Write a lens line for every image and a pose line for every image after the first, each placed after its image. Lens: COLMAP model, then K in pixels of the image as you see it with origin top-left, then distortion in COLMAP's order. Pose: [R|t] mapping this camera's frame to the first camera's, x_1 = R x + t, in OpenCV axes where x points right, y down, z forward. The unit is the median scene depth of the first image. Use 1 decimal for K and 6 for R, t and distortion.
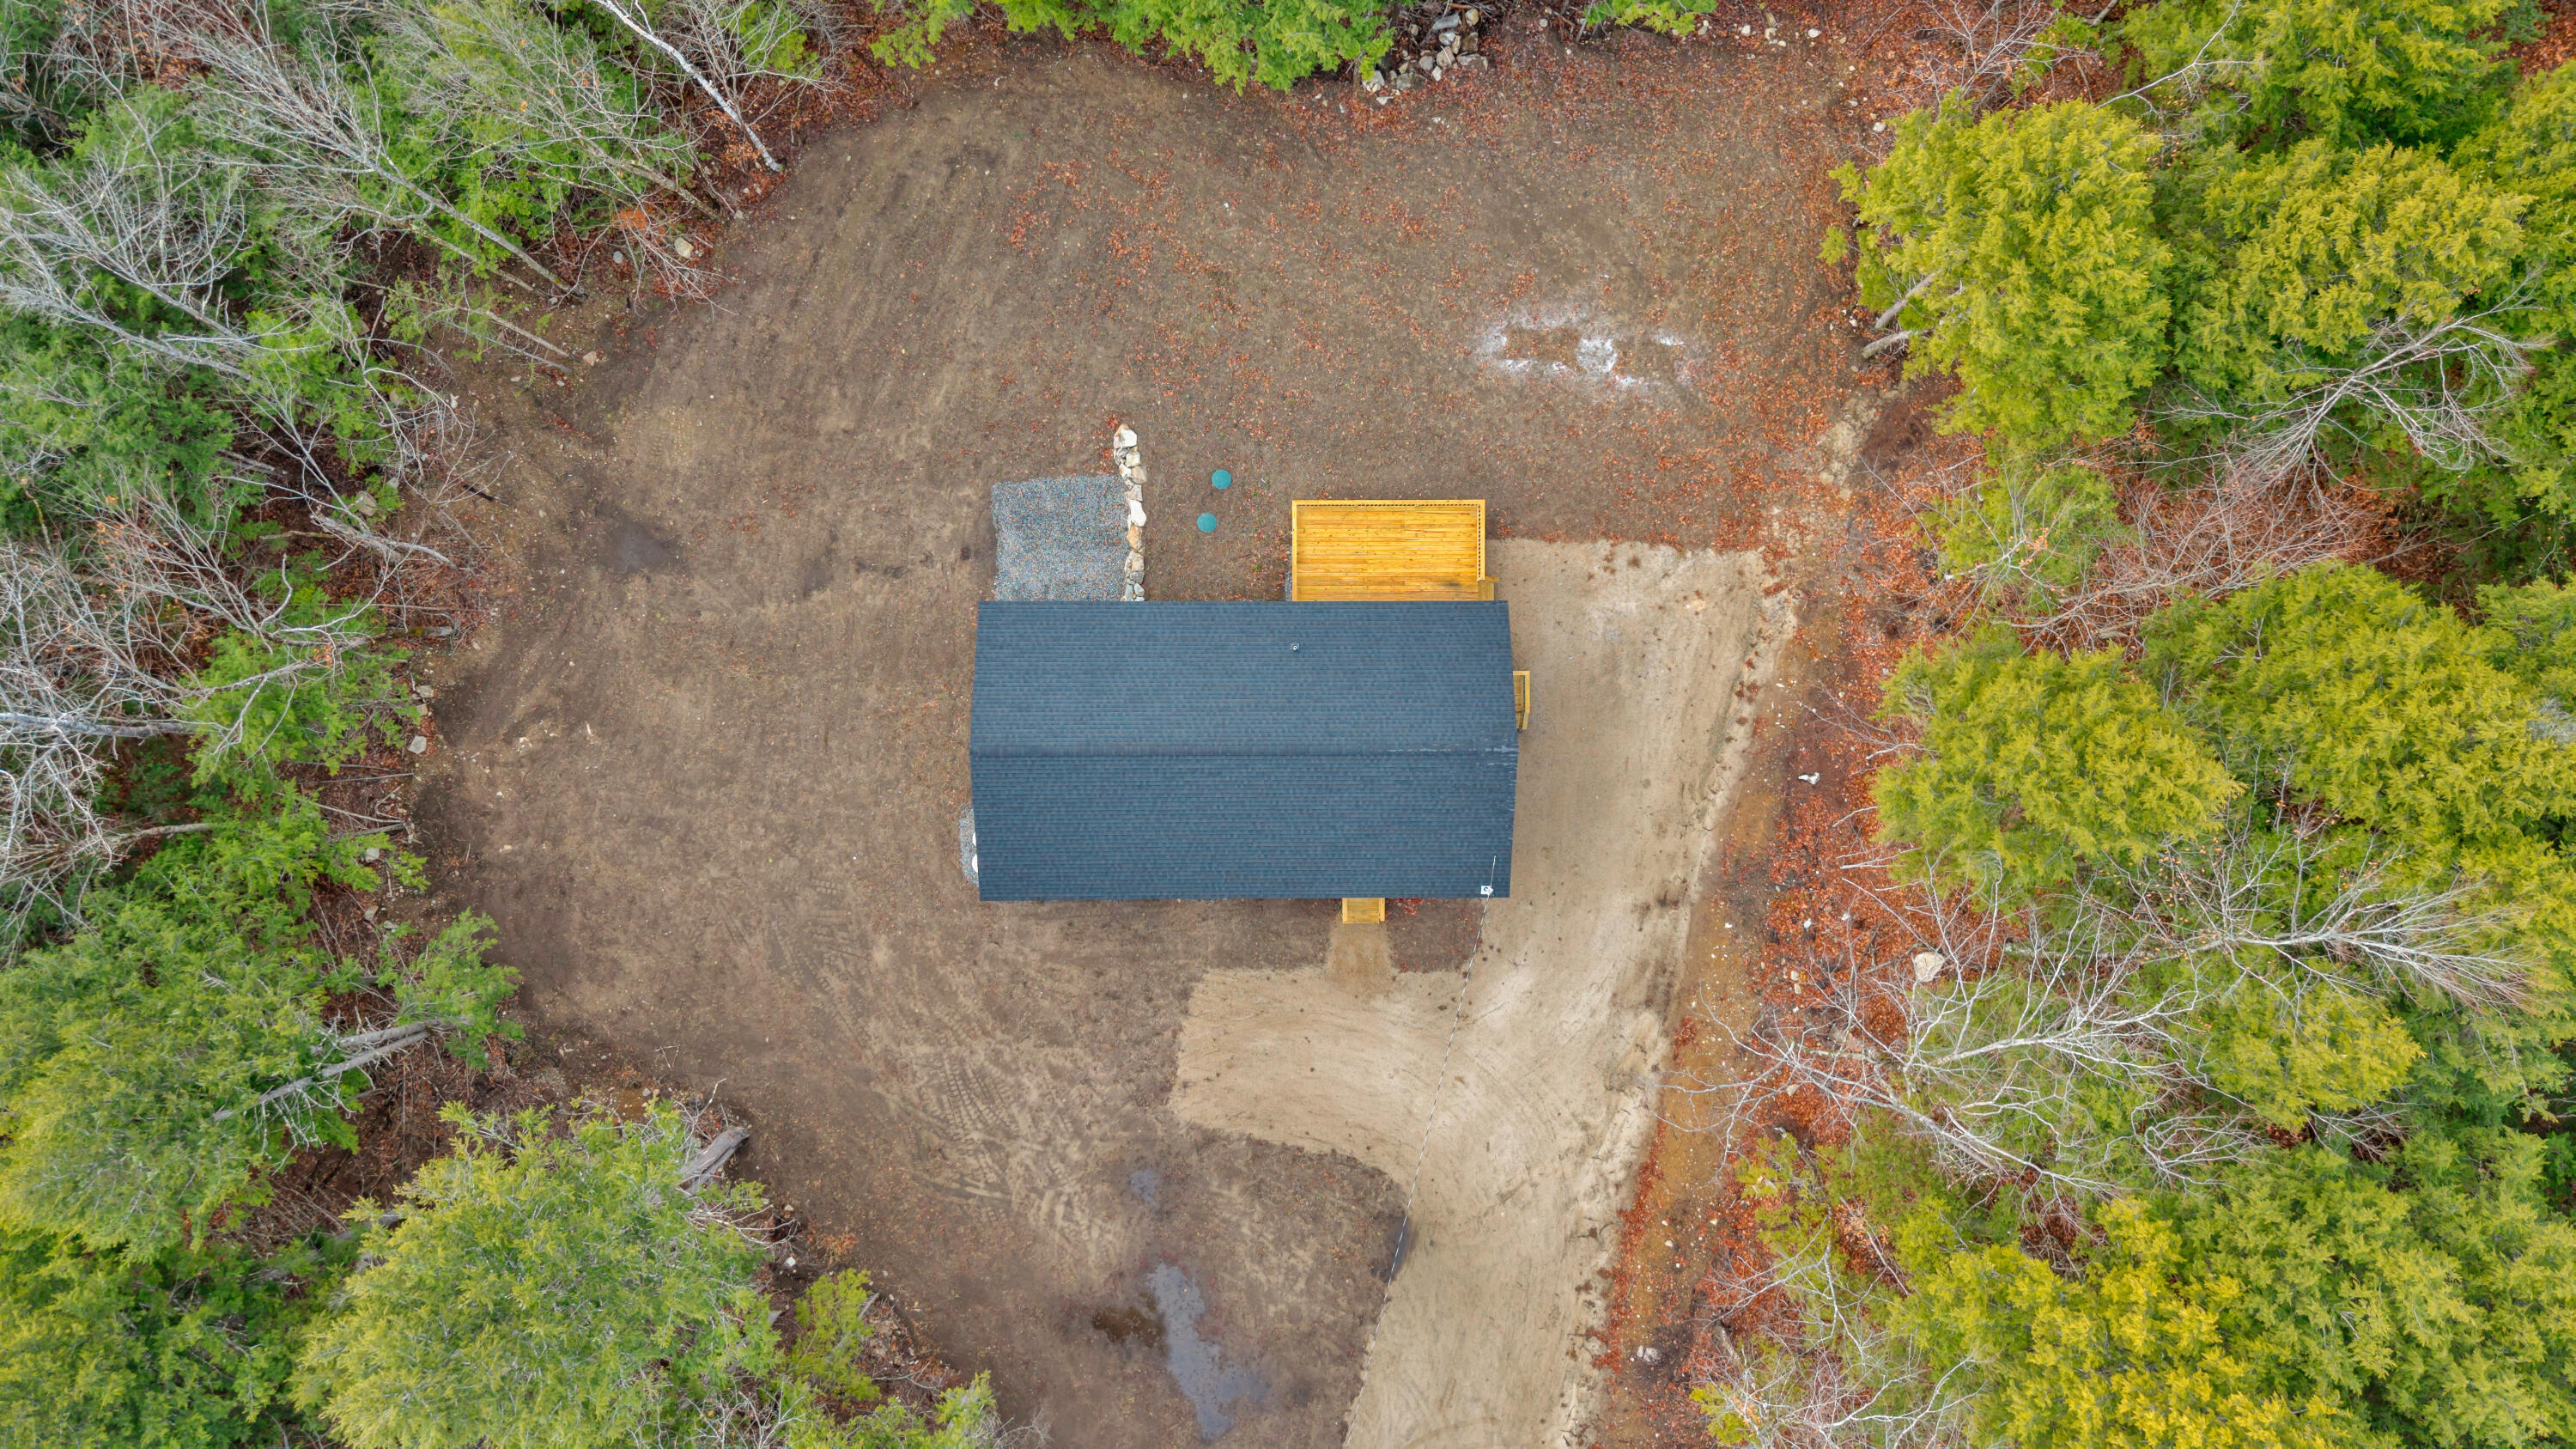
lens RADIAL K [[1718.7, 0, 1285.1], [0, 1718.7, 719.7], [0, 0, 1]] dist [0.143317, -0.417755]
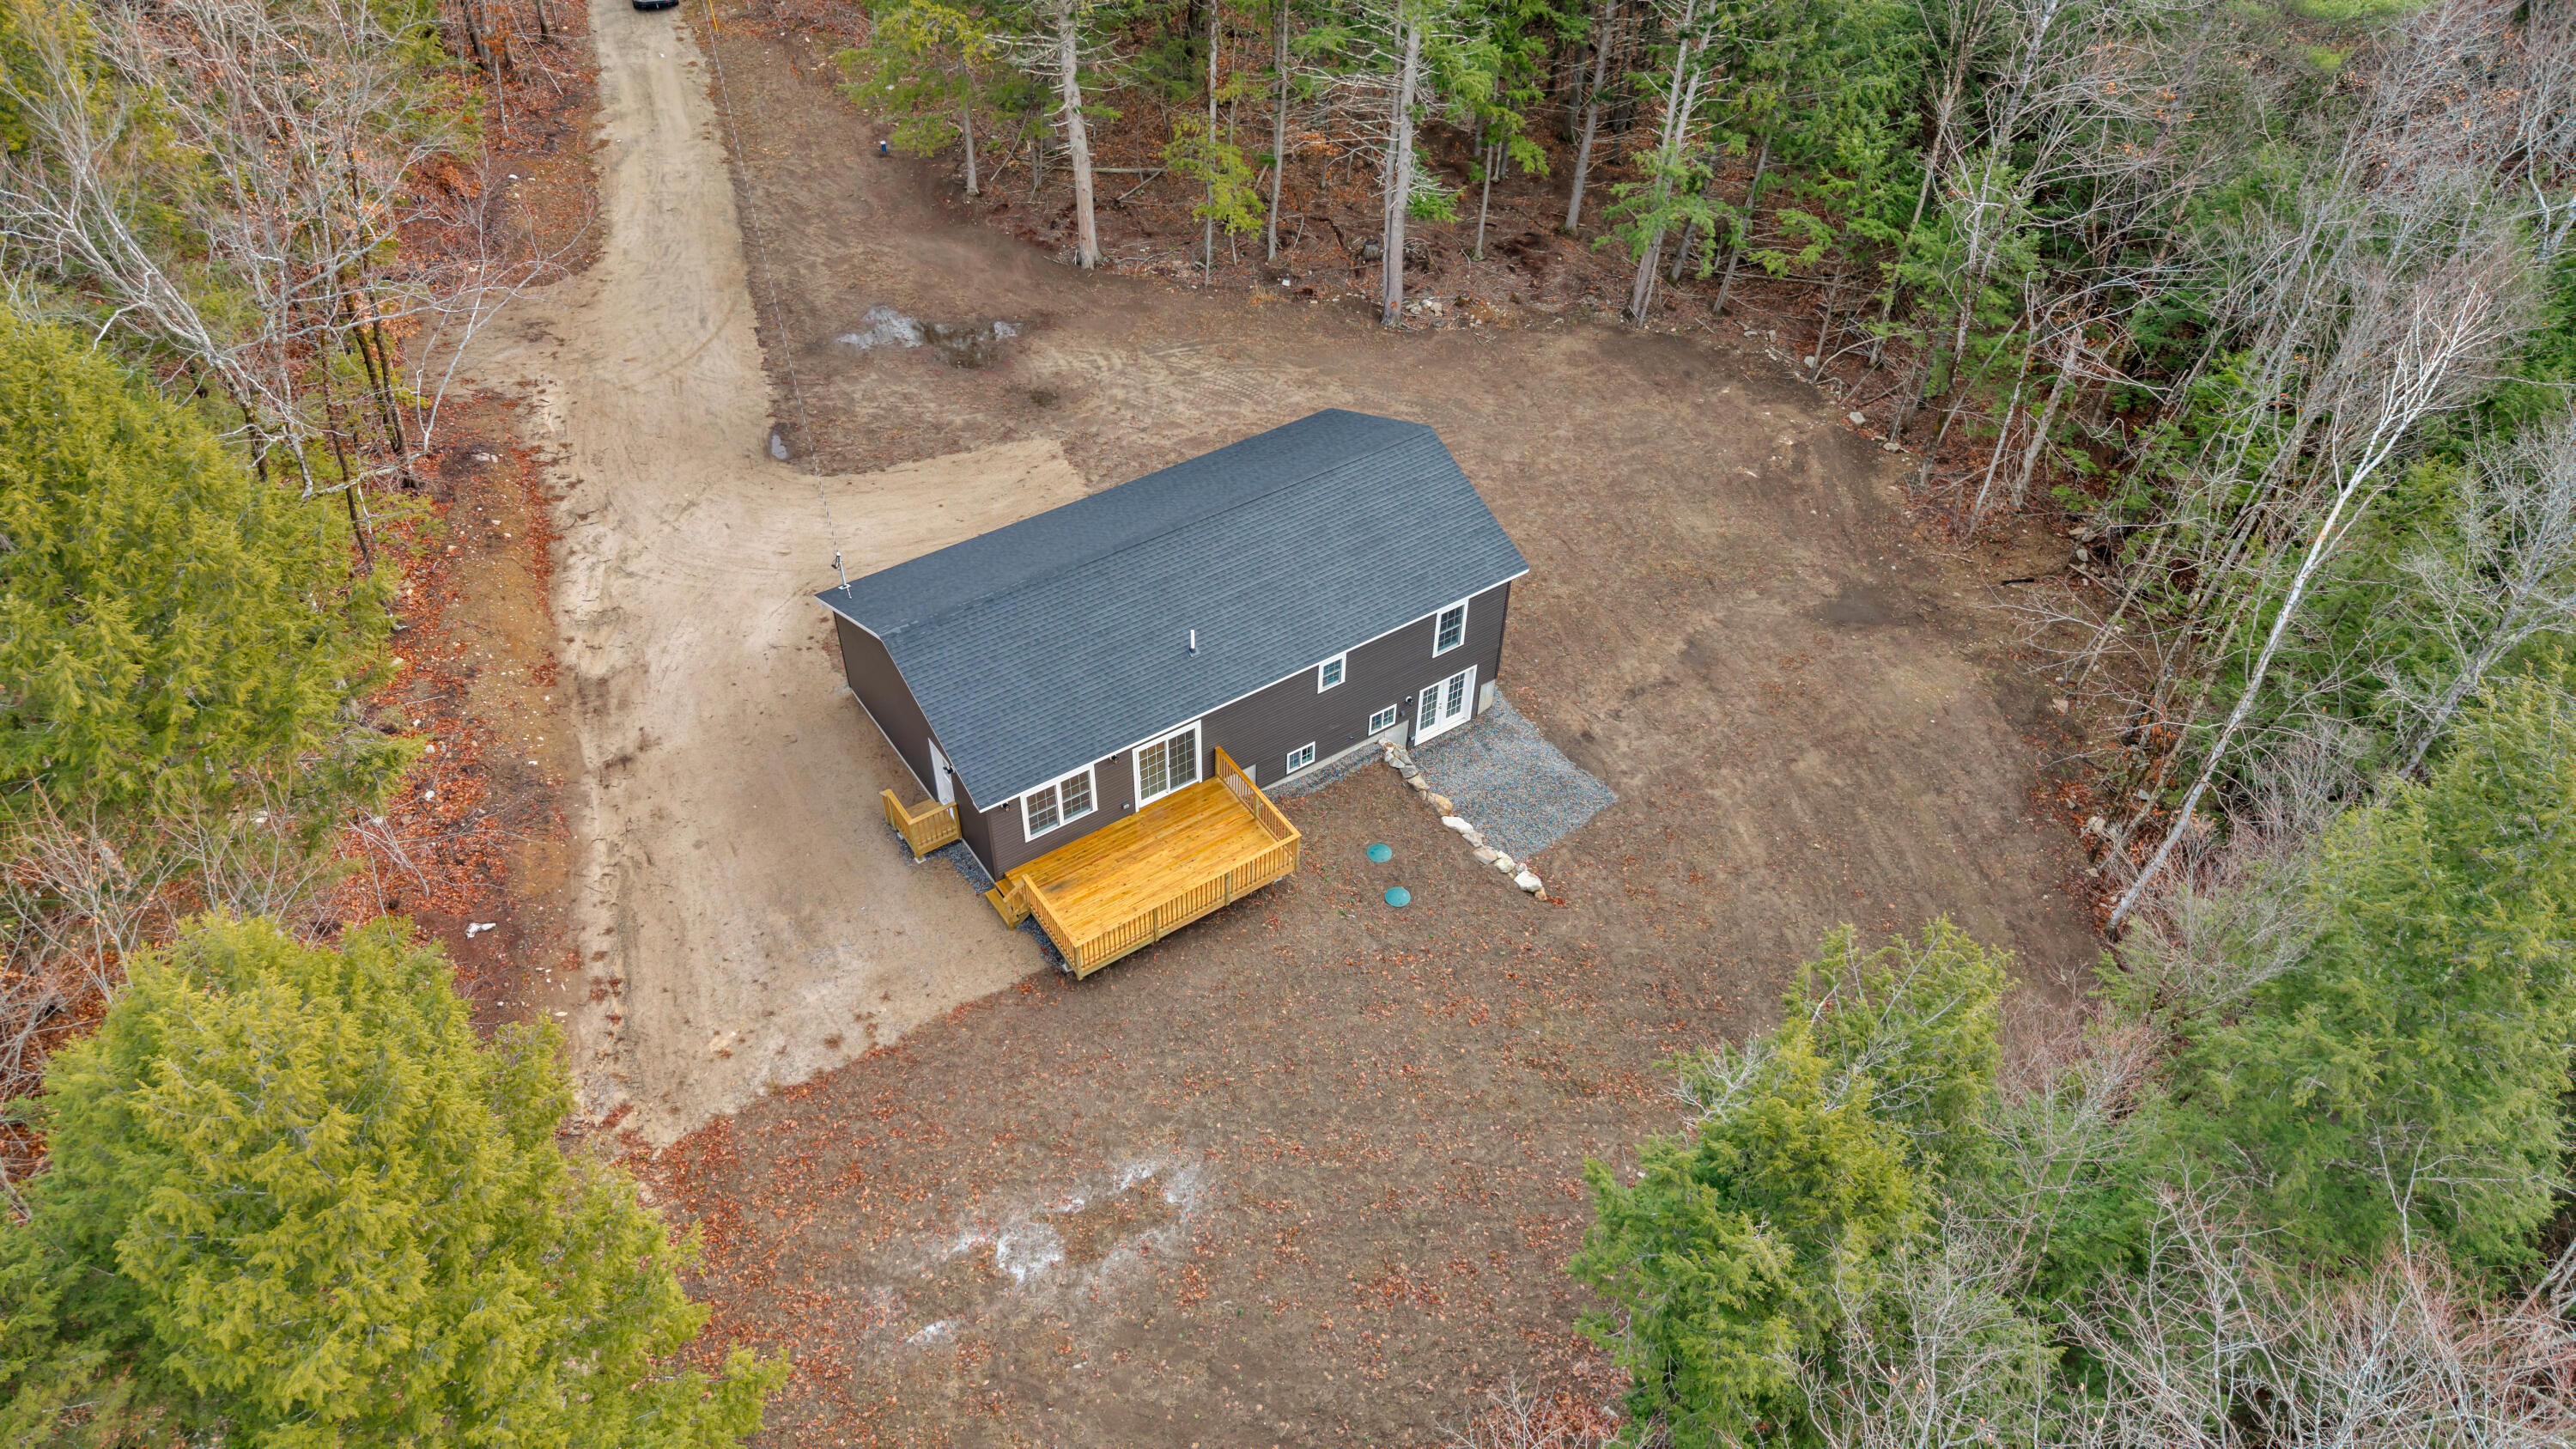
lens RADIAL K [[1724.9, 0, 1288.0], [0, 1724.9, 724.5], [0, 0, 1]] dist [0.018592, -0.022938]
pose [[-0.826847, 0.355310, -0.435979, 0.307064], [-0.561133, -0.573696, 0.596660, -0.524483], [-0.038120, 0.737989, 0.673735, 0.448988]]
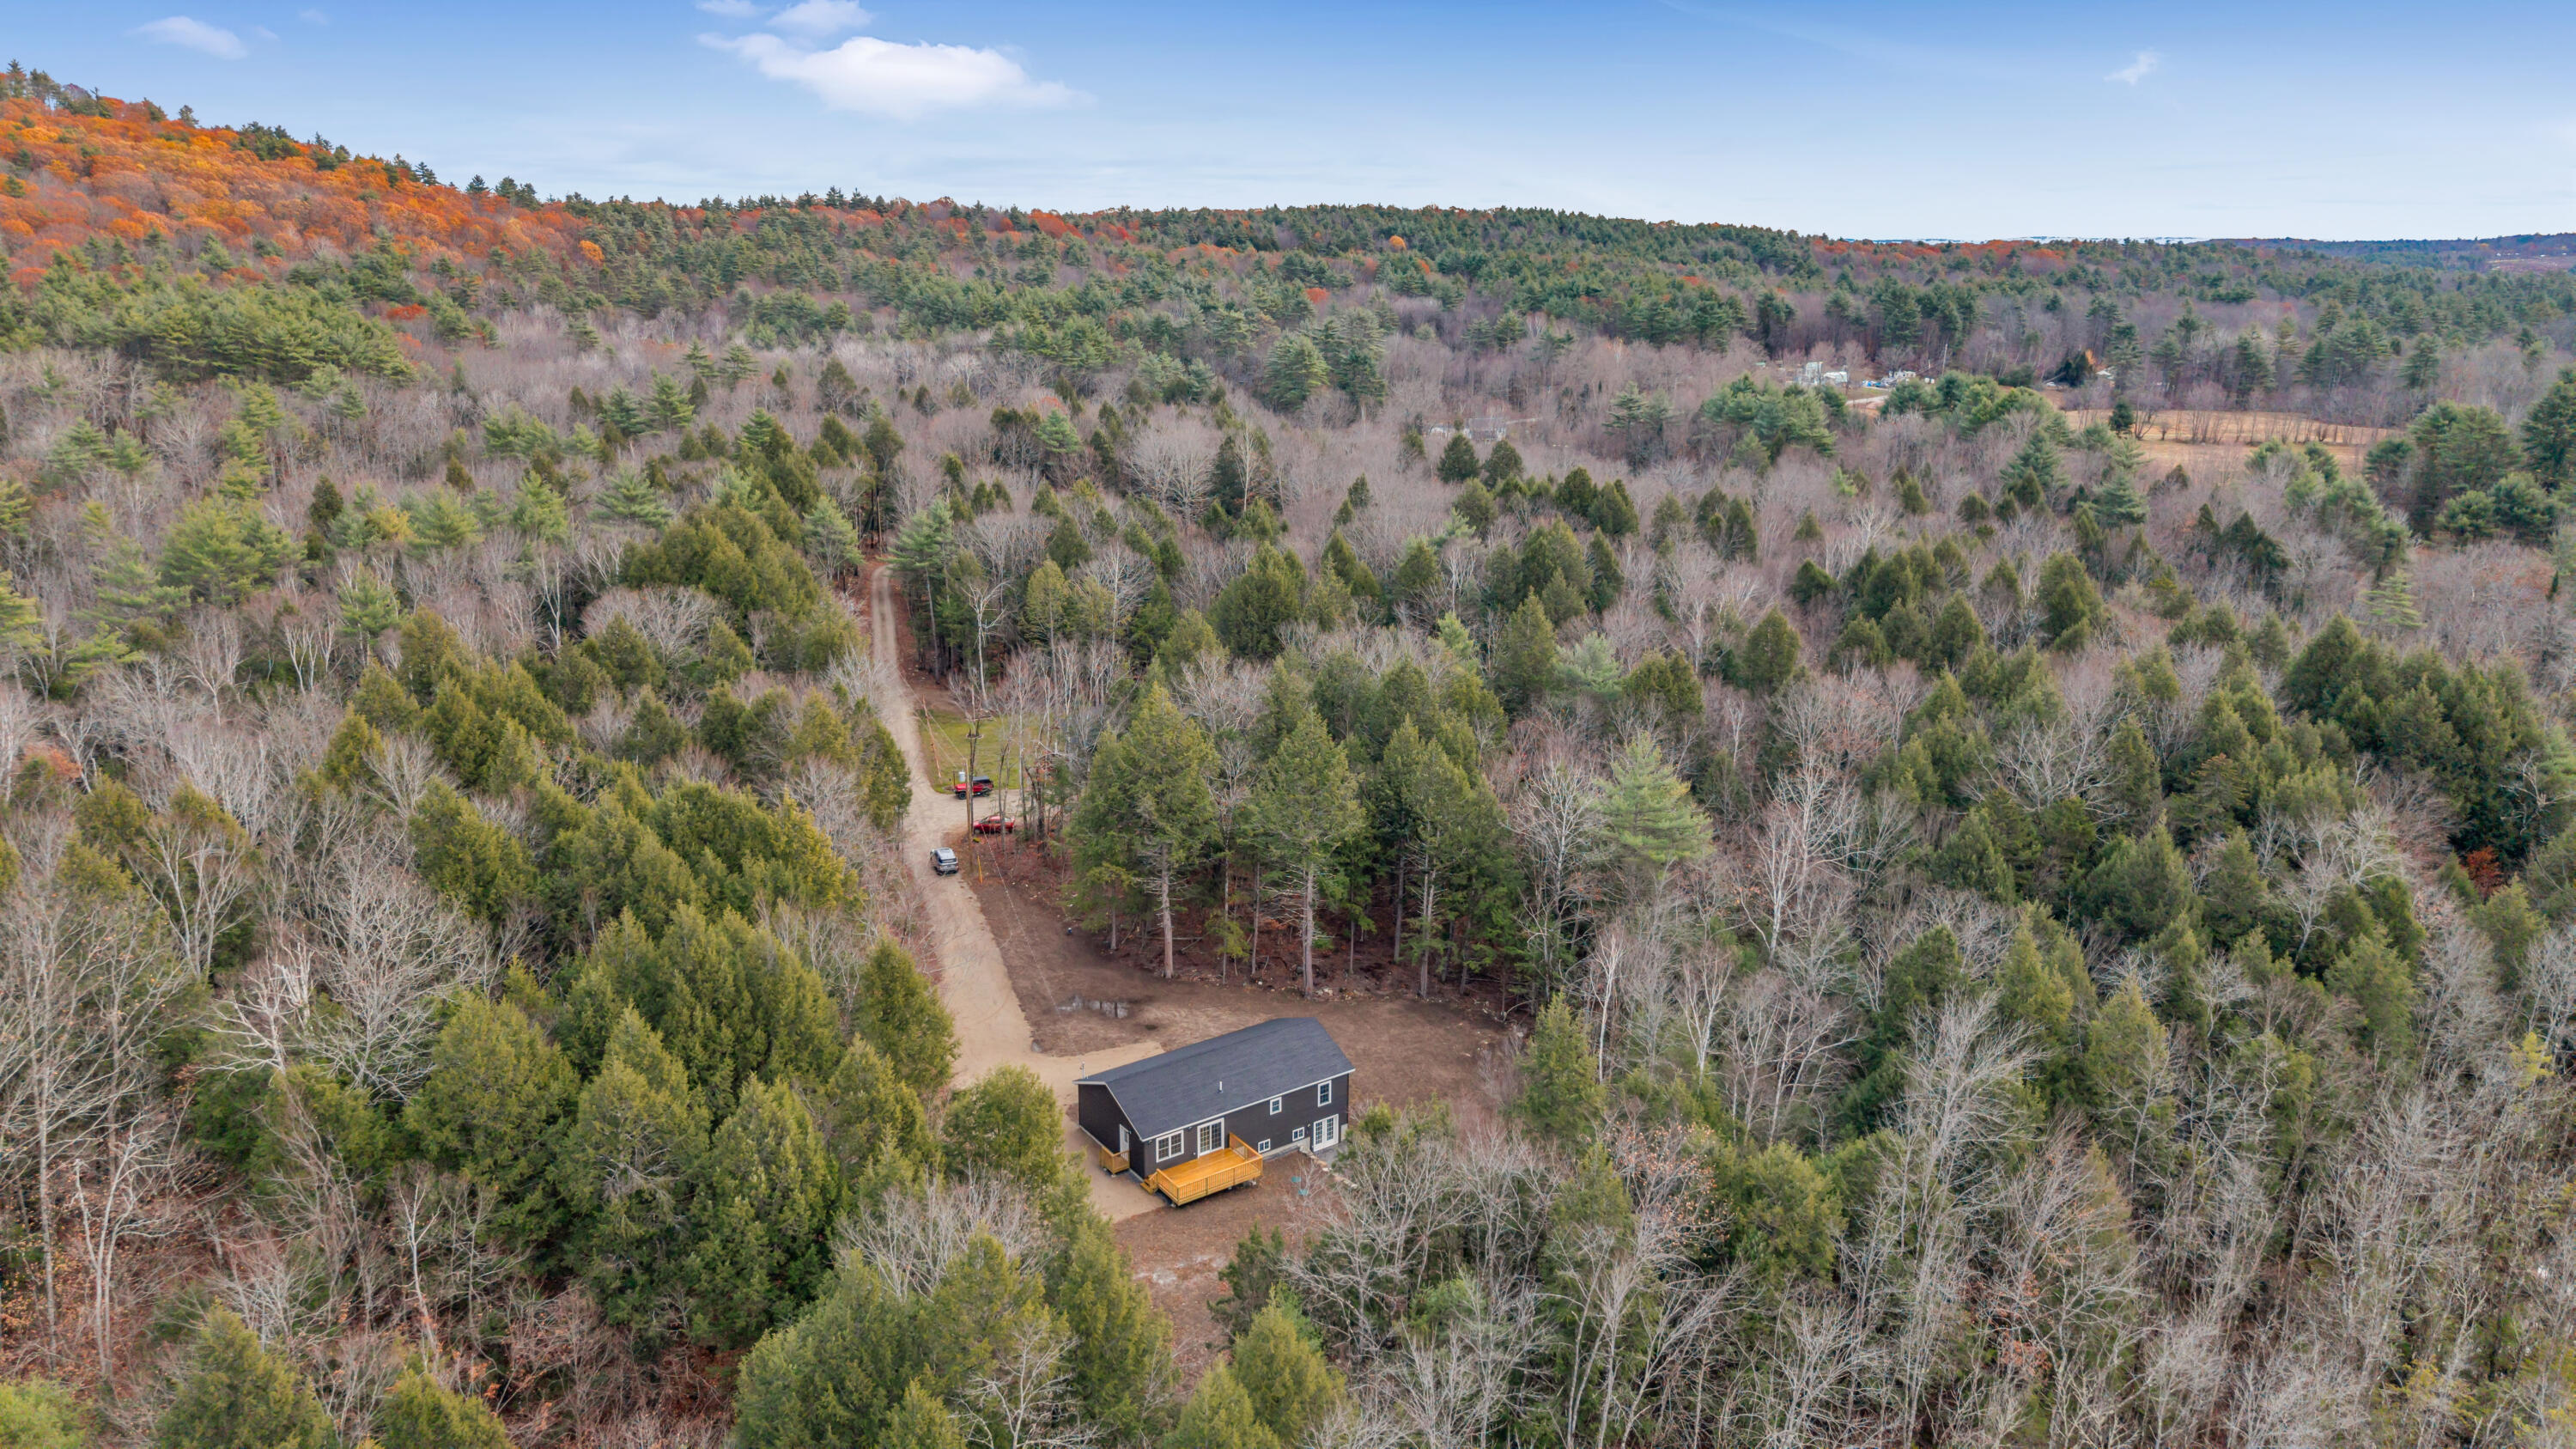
lens RADIAL K [[1724.9, 0, 1288.0], [0, 1724.9, 724.5], [0, 0, 1]] dist [0.018592, -0.022938]
pose [[-0.822463, 0.124051, -0.555126, 0.968918], [-0.568318, -0.220135, 0.792815, -1.528548], [-0.023853, 0.967549, 0.251553, 0.041293]]
